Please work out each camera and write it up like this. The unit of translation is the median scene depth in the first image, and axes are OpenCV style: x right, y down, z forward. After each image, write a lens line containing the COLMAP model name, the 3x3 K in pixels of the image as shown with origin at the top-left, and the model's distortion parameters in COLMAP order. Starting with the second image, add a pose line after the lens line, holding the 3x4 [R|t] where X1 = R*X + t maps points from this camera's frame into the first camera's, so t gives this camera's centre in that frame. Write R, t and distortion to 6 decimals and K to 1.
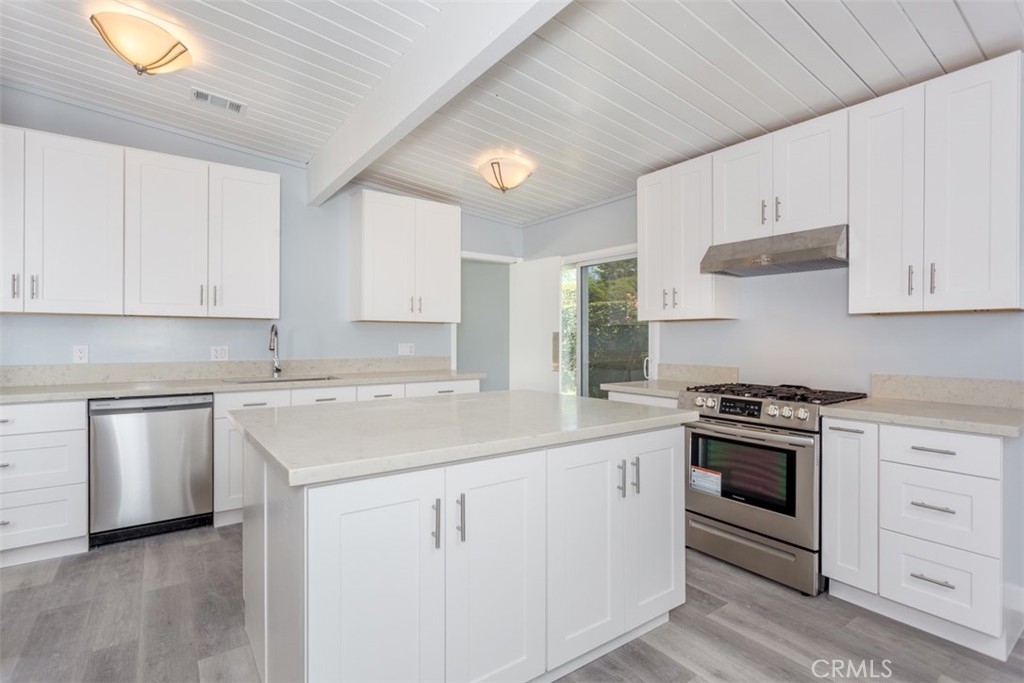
lens RADIAL K [[496.3, 0, 515.9], [0, 496.3, 344.3], [0, 0, 1]] dist [0.000127, 0.000194]
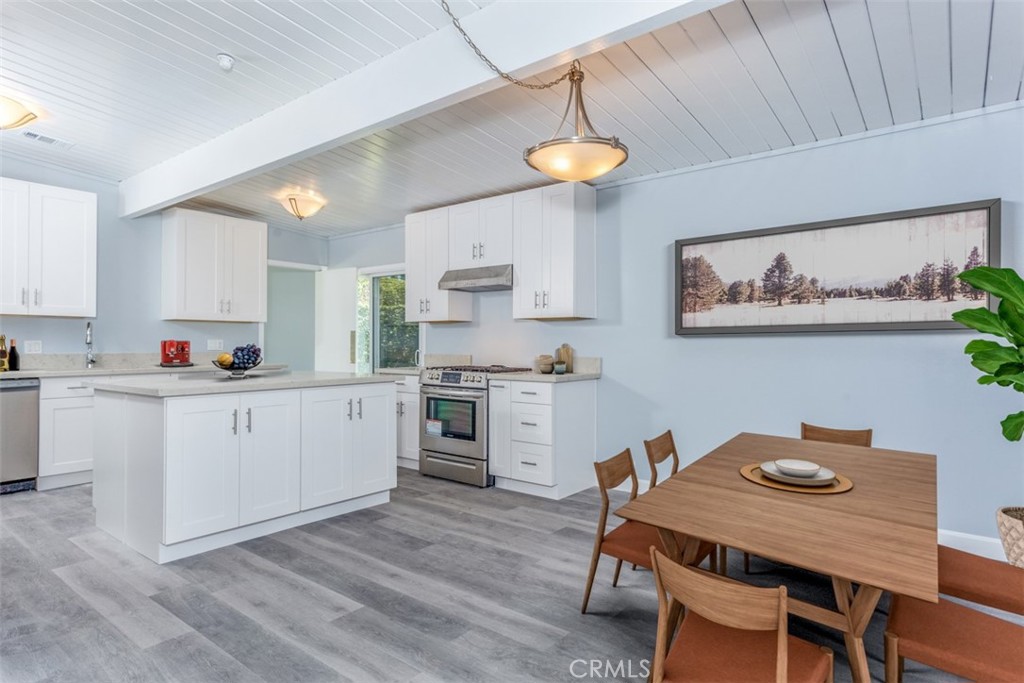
lens RADIAL K [[581.2, 0, 513.9], [0, 581.2, 340.2], [0, 0, 1]] dist [-0.004230, 0.002319]
pose [[0.965948, 0.001445, 0.258734, 0.139798], [0.002717, 0.999873, -0.015726, 0.031875], [-0.258724, 0.015893, 0.965821, -0.675153]]
